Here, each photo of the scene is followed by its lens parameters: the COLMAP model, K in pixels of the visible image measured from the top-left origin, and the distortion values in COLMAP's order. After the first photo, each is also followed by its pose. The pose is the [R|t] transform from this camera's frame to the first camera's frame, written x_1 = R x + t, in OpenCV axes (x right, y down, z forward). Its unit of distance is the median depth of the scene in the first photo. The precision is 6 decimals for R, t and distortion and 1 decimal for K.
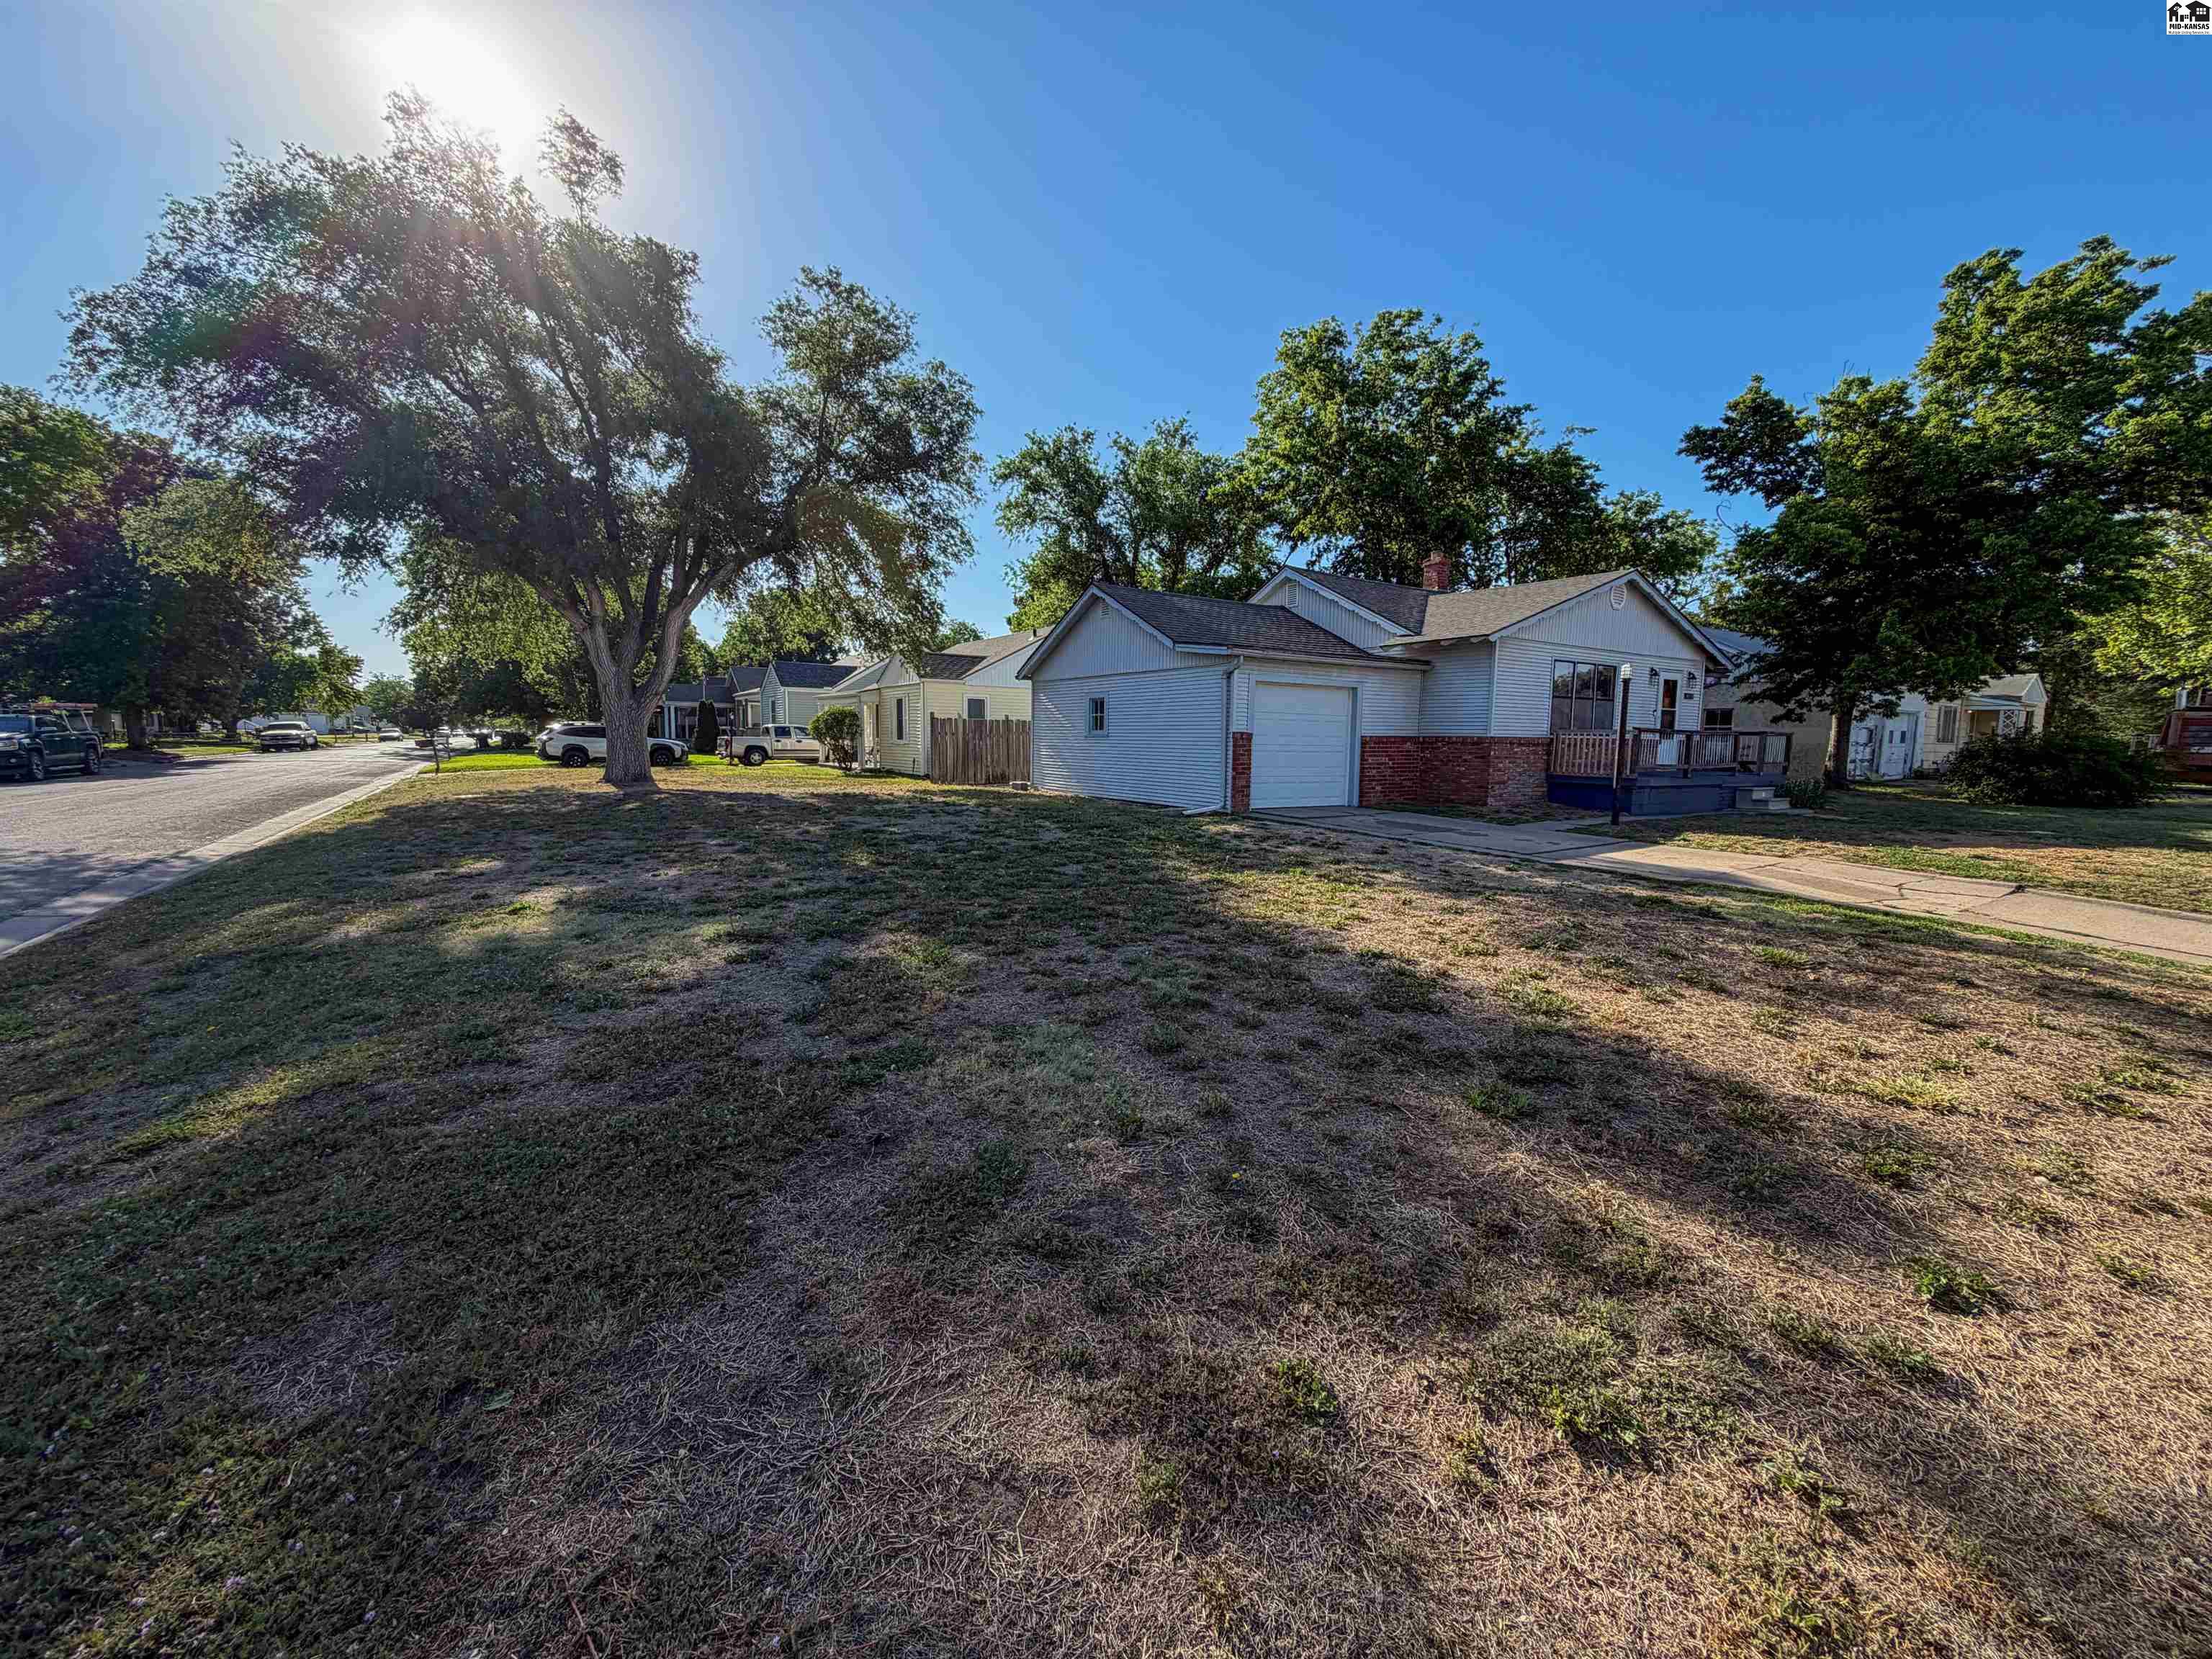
lens RADIAL K [[873.0, 0, 1102.5], [0, 873.0, 833.8], [0, 0, 1]] dist [-0.001945, 0.000160]
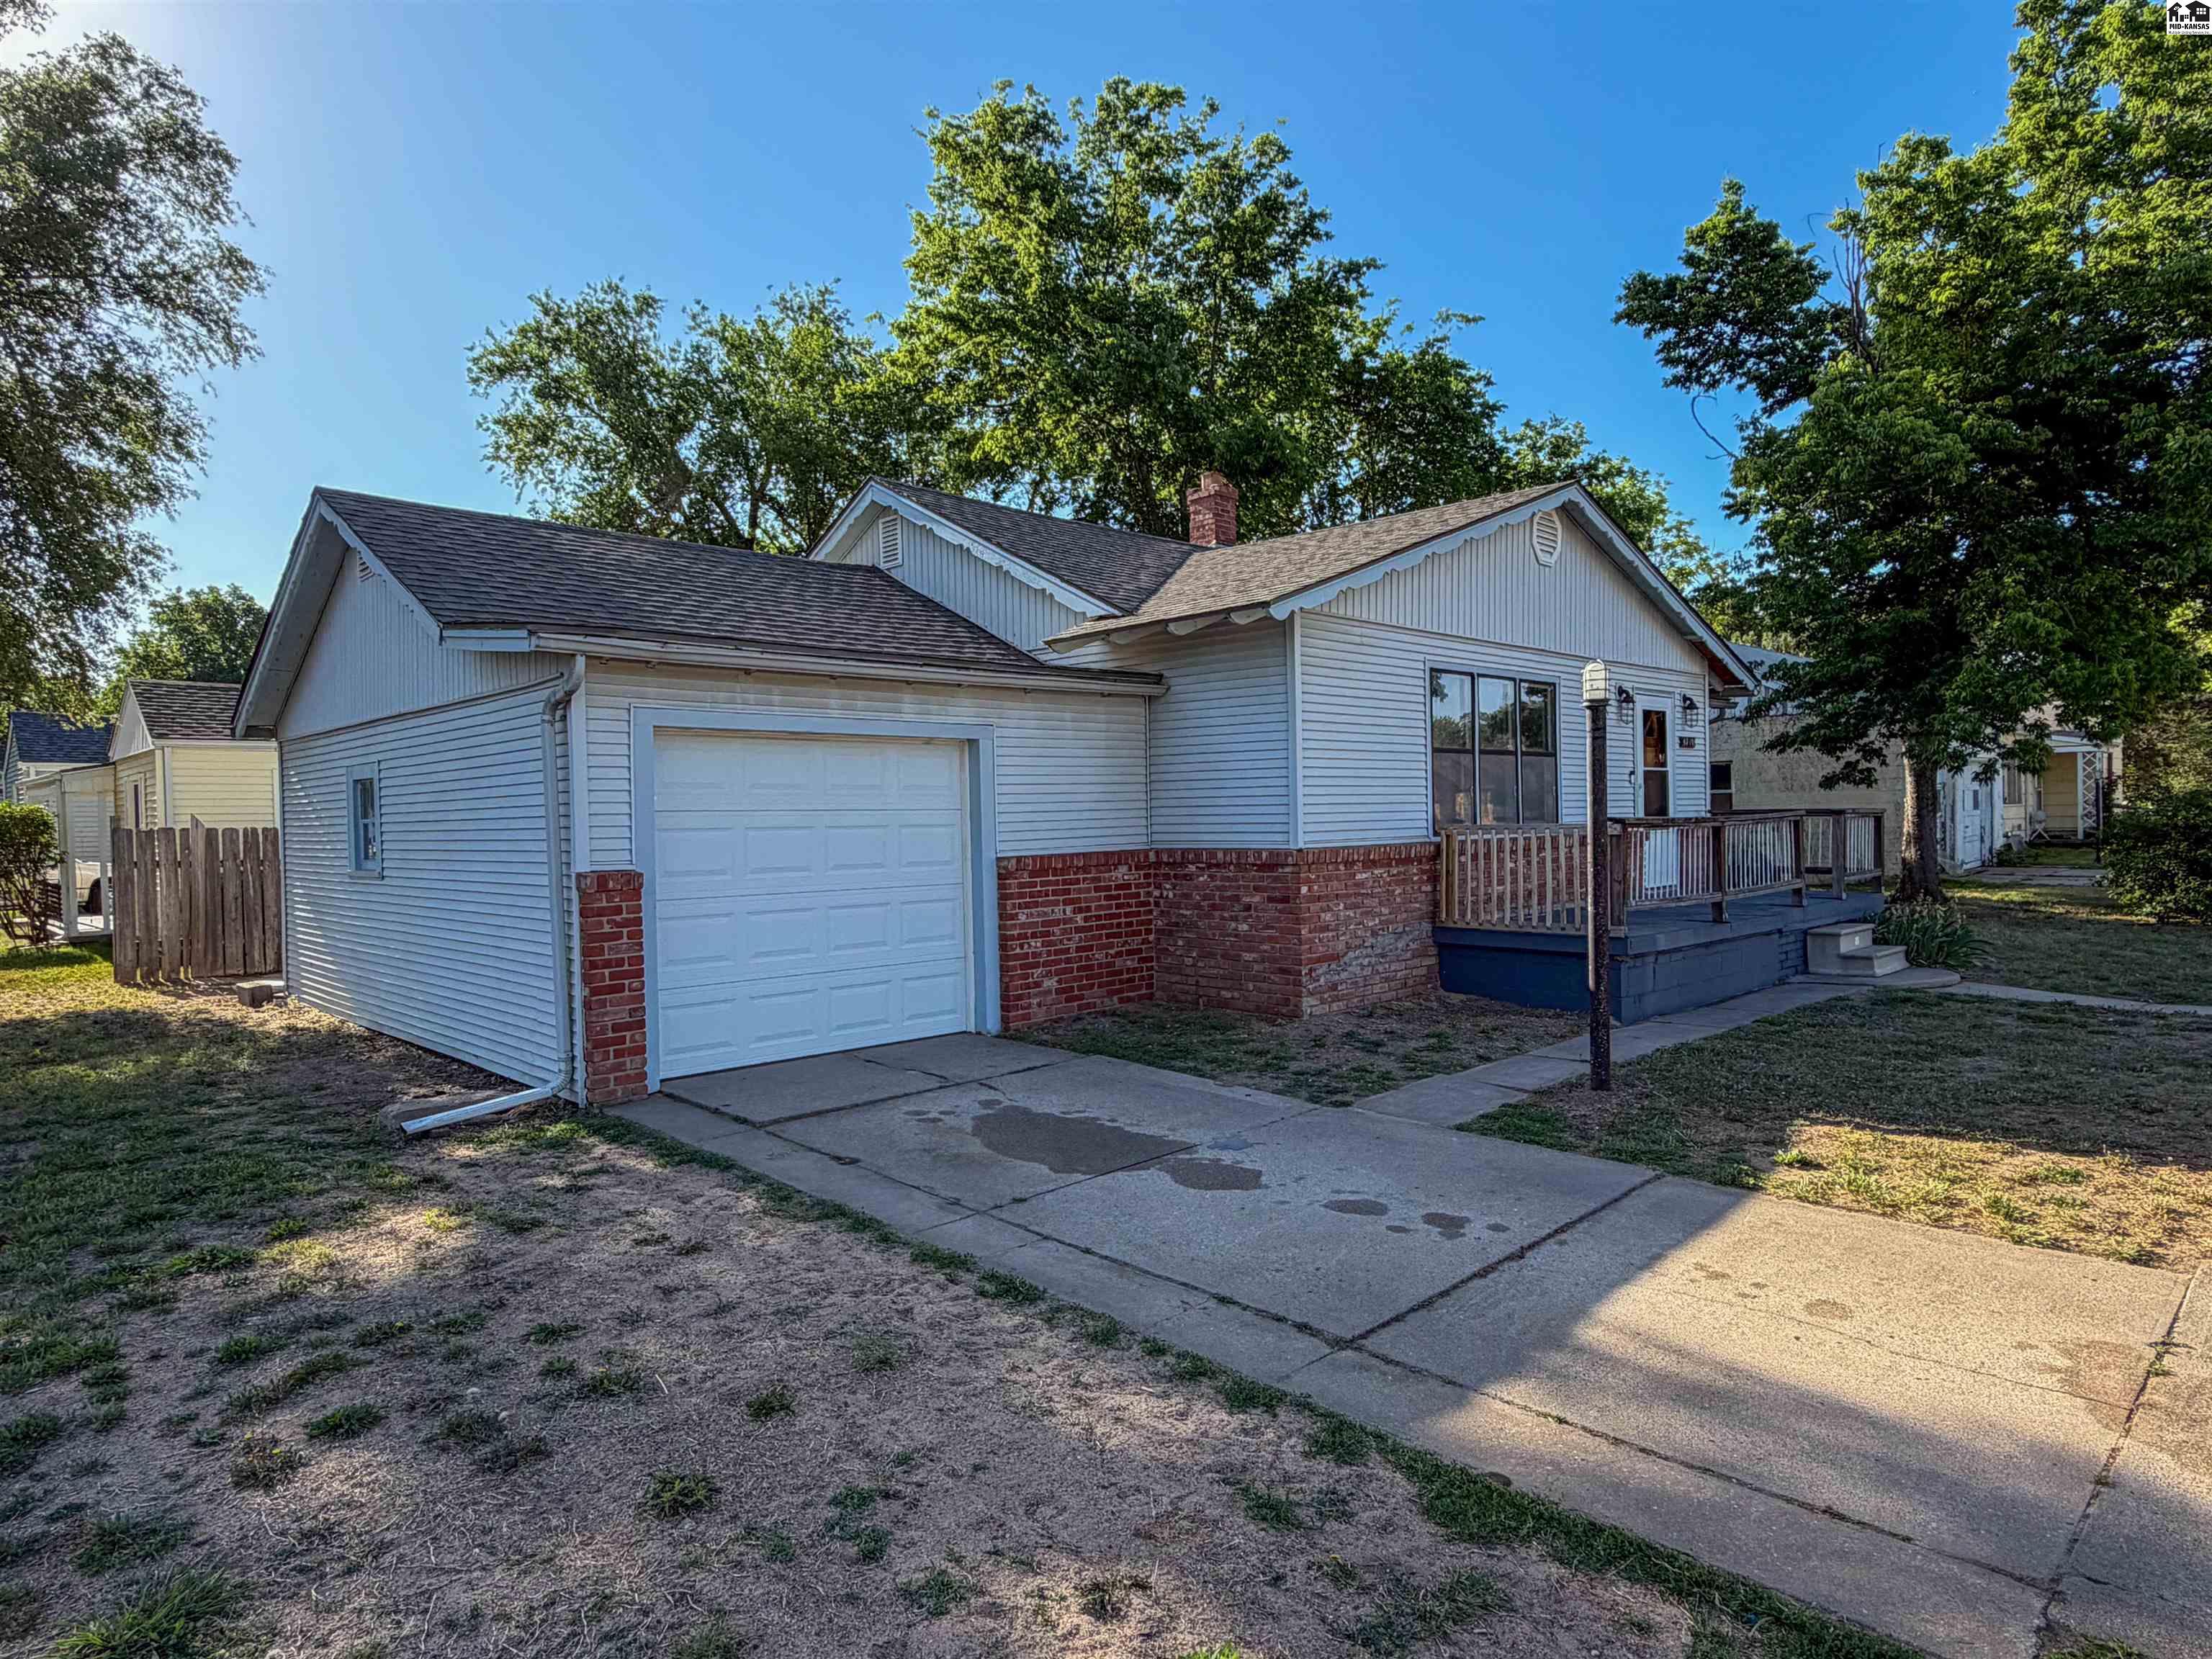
lens RADIAL K [[1280.7, 0, 1107.3], [0, 1280.7, 826.8], [0, 0, 1]] dist [-0.001605, 0.000923]
pose [[0.979350, -0.033737, 0.199338, 0.160048], [0.053697, 0.993972, -0.095589, -0.046731], [-0.194911, 0.104319, 0.975258, 0.288681]]
